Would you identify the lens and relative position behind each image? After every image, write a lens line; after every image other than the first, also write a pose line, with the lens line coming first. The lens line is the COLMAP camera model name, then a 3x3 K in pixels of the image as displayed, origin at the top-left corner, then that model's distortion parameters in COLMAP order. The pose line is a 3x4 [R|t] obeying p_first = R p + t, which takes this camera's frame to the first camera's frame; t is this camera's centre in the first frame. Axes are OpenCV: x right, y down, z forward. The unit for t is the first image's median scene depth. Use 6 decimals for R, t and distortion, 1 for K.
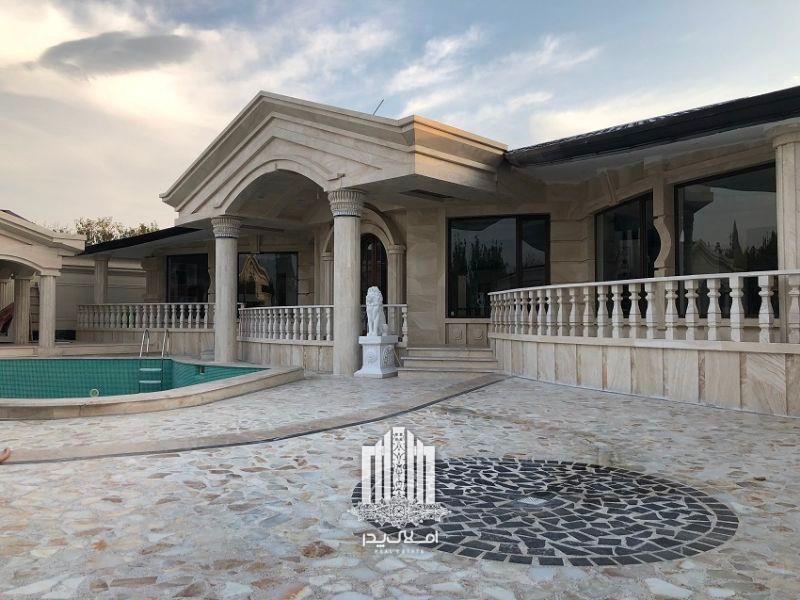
lens RADIAL K [[632.0, 0, 422.3], [0, 632.0, 298.1], [0, 0, 1]] dist [-0.001109, -0.003628]
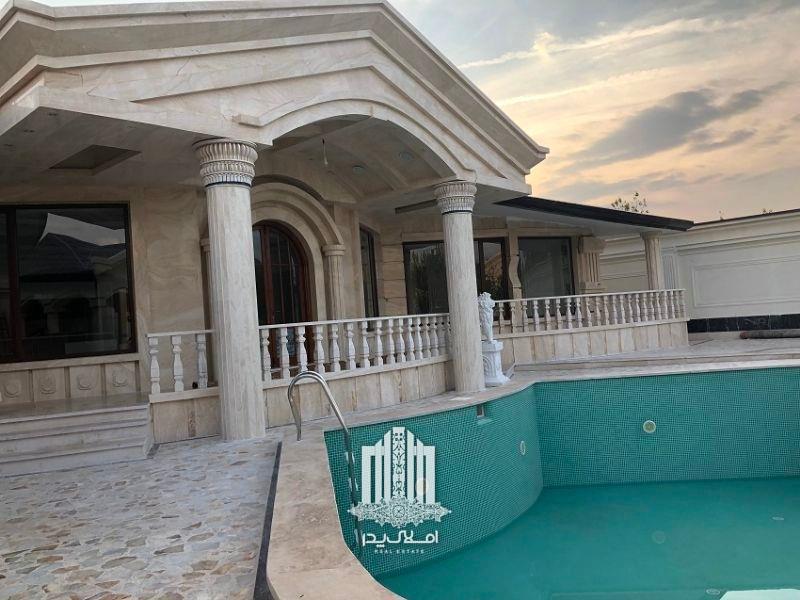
lens RADIAL K [[650.1, 0, 400.0], [0, 650.1, 300.0], [0, 0, 1]] dist [0.047209, -0.071724]
pose [[-0.017337, 0.033177, 0.999299, -0.894059], [0.039651, 0.998686, -0.032469, 0.017530], [-0.999063, 0.039060, -0.018630, 0.955100]]
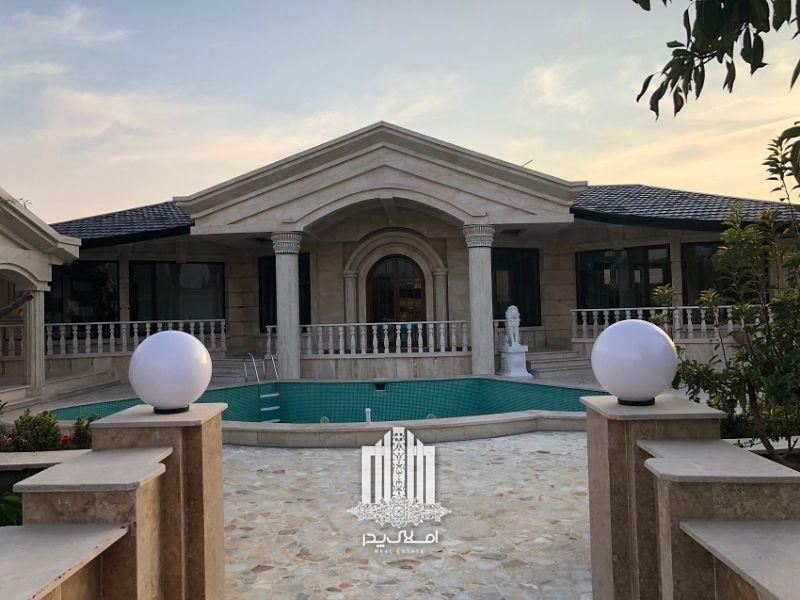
lens RADIAL K [[648.0, 0, 396.6], [0, 648.0, 301.4], [0, 0, 1]] dist [0.055465, -0.094030]
pose [[0.762317, -0.008252, 0.647151, -0.897762], [0.004461, 0.999962, 0.007495, -0.031413], [-0.647188, -0.002827, 0.762325, 0.143100]]
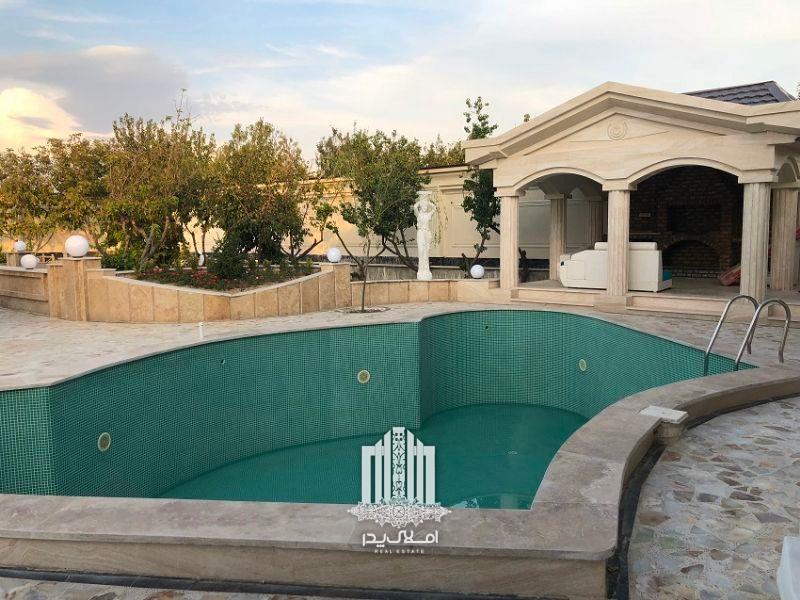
lens RADIAL K [[650.1, 0, 400.0], [0, 650.1, 300.0], [0, 0, 1]] dist [0.047209, -0.071724]
pose [[0.033437, 0.104714, -0.993940, 0.022914], [0.044888, 0.993335, 0.106160, -0.007297], [0.998432, -0.048166, 0.028513, 0.749729]]
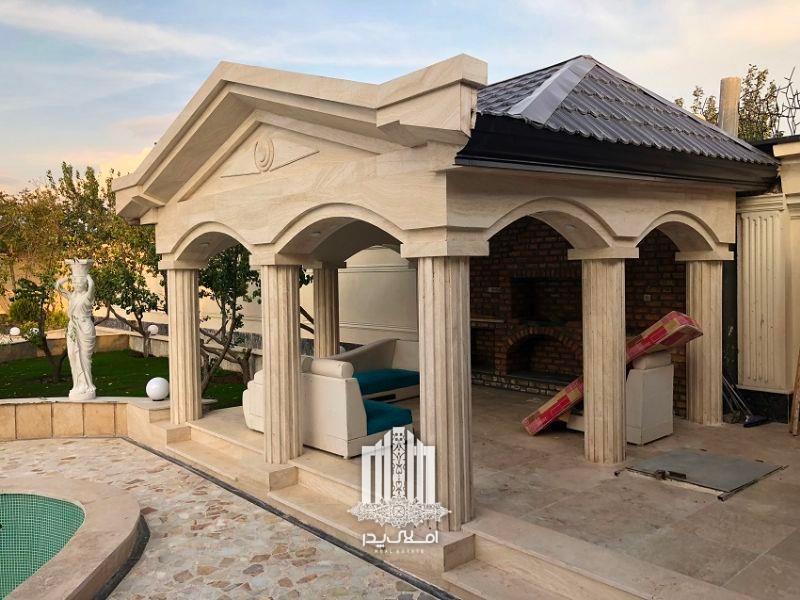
lens RADIAL K [[650.1, 0, 400.0], [0, 650.1, 300.0], [0, 0, 1]] dist [0.047209, -0.071724]
pose [[-0.106393, 0.038305, -0.993586, -0.369997], [0.047856, 0.998297, 0.033362, -0.031616], [0.993172, -0.044000, -0.108045, 1.180206]]
